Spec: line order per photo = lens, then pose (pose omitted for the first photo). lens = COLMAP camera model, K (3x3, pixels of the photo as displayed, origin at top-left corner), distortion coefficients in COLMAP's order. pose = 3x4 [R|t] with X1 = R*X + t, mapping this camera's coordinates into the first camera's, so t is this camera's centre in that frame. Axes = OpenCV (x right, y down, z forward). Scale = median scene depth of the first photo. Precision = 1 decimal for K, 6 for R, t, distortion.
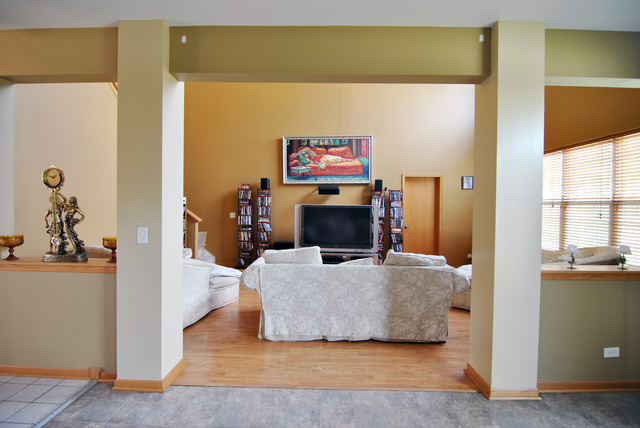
lens RADIAL K [[307.5, 0, 317.6], [0, 307.5, 209.4], [0, 0, 1]] dist [-0.001718, -0.015472]
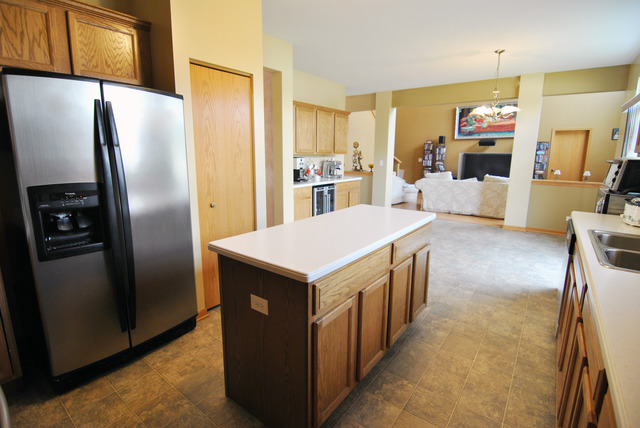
lens RADIAL K [[307.5, 0, 317.6], [0, 307.5, 209.4], [0, 0, 1]] dist [-0.001718, -0.015472]
pose [[0.806068, 0.099377, -0.583419, 0.268181], [-0.003500, 0.986584, 0.163216, 0.014018], [0.591812, -0.129521, 0.795602, -0.666816]]
